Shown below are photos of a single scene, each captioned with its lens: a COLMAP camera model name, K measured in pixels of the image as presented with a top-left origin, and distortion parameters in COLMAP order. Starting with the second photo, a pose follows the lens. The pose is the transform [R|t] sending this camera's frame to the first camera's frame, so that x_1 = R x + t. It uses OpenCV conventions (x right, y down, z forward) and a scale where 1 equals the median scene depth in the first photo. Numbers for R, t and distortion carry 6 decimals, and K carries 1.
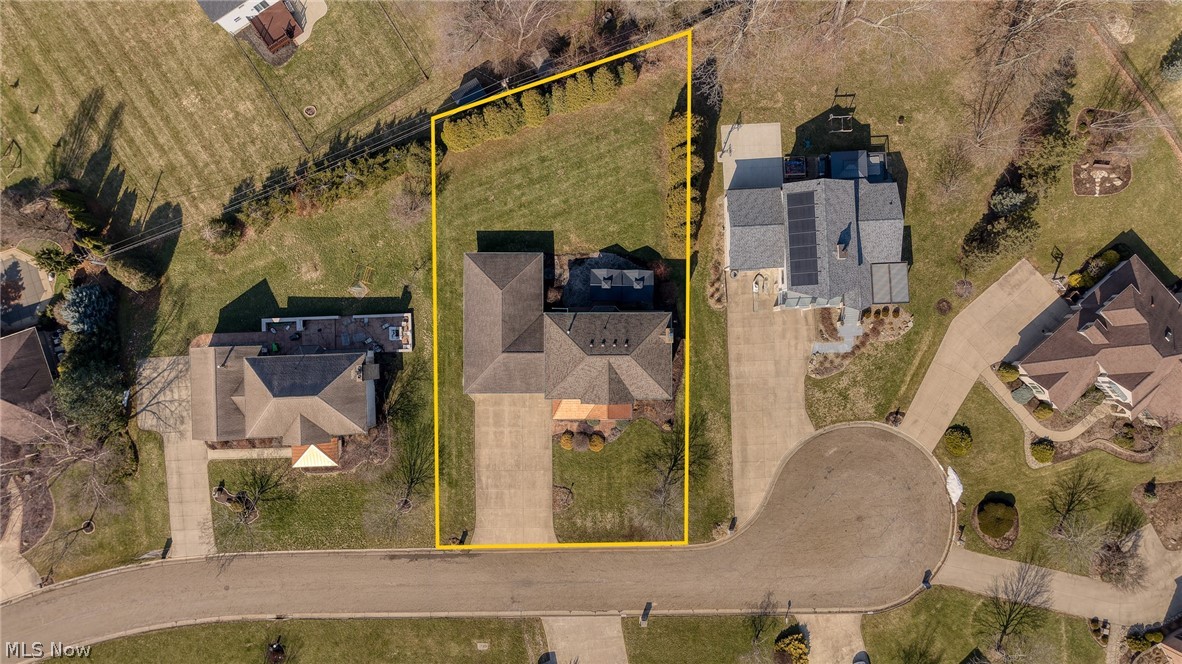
lens RADIAL K [[807.6, 0, 591.0], [0, 807.6, 332.0], [0, 0, 1]] dist [-0.002978, -0.002261]
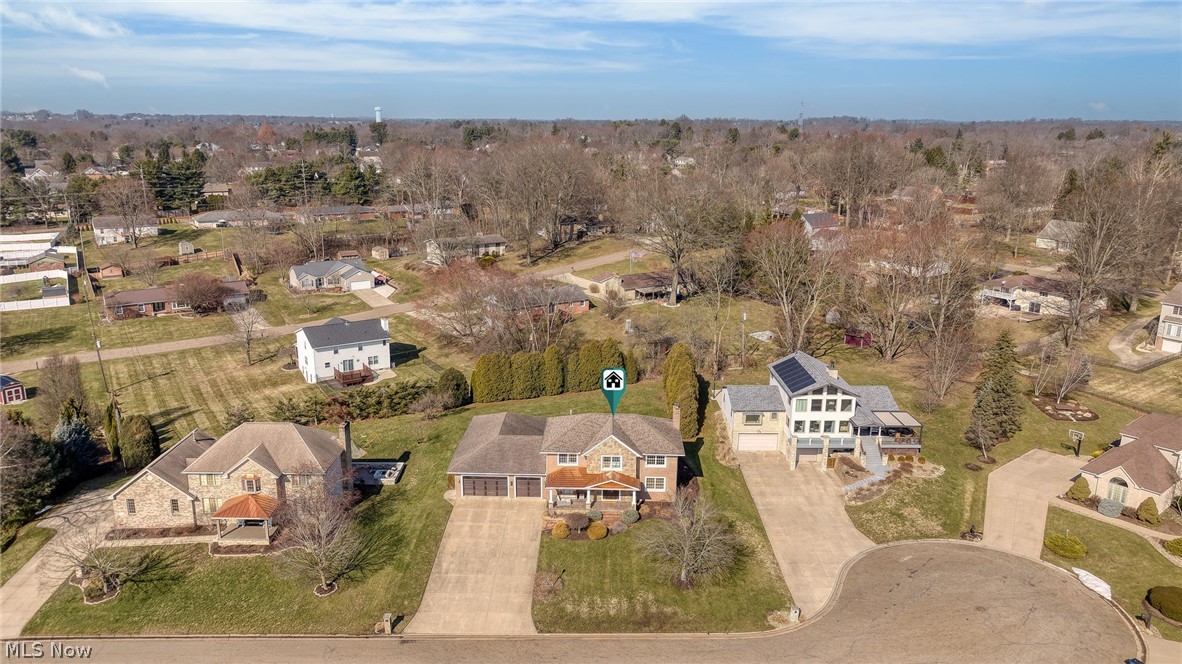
lens RADIAL K [[807.6, 0, 591.0], [0, 807.6, 332.0], [0, 0, 1]] dist [-0.002978, -0.002261]
pose [[0.999520, 0.010828, -0.029017, 0.020841], [-0.030903, 0.286228, -0.957663, 0.825961], [-0.002064, 0.958100, 0.286426, 0.580035]]
